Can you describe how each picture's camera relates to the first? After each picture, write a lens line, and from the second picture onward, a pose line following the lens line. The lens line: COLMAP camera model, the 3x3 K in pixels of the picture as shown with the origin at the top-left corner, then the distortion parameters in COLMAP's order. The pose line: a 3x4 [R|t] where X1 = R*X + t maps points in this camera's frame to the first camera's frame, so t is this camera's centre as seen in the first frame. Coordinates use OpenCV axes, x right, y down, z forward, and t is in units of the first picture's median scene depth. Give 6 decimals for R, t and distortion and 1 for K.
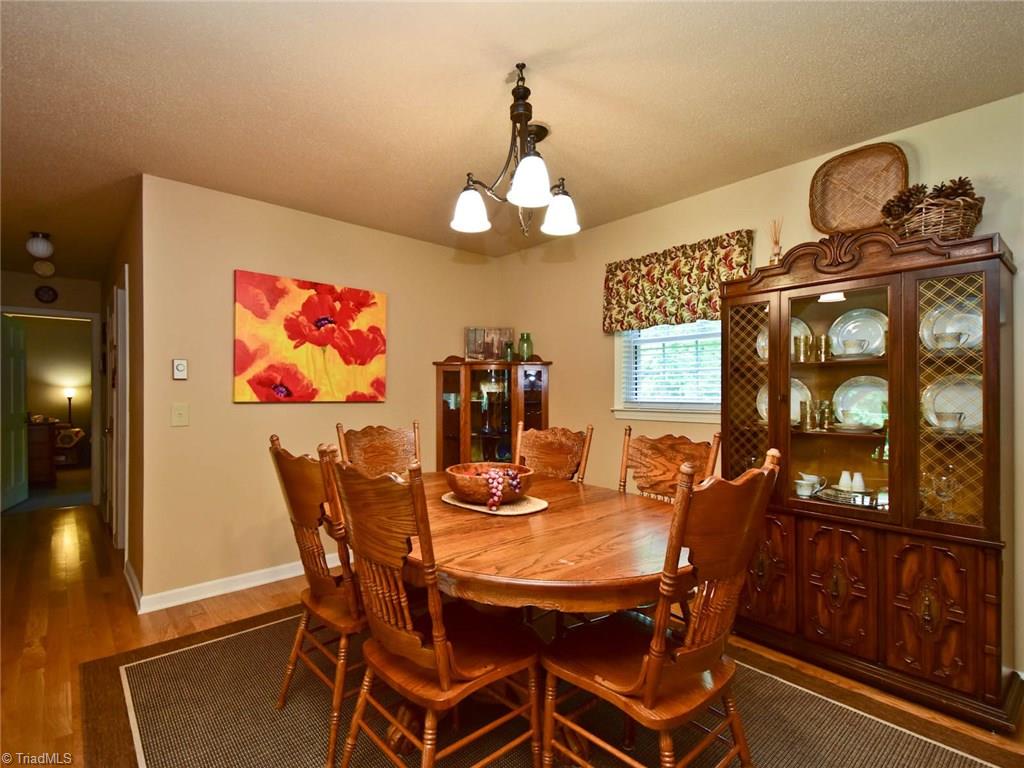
lens RADIAL K [[499.1, 0, 503.8], [0, 499.1, 388.8], [0, 0, 1]] dist [0.016950, -0.007778]
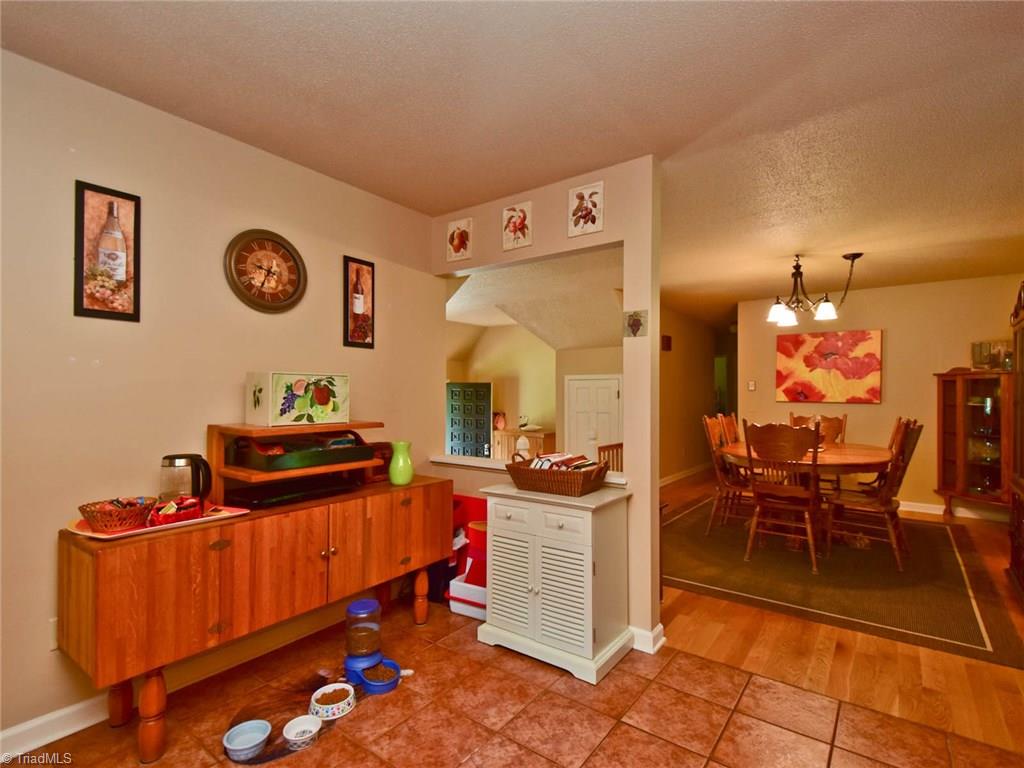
lens RADIAL K [[499.1, 0, 512.5], [0, 499.1, 388.9], [0, 0, 1]] dist [0.016950, -0.007778]
pose [[0.215387, -0.008594, -0.976491, 1.042815], [0.005976, 0.999954, -0.007482, -0.012704], [0.976510, -0.004224, 0.215429, -0.400867]]
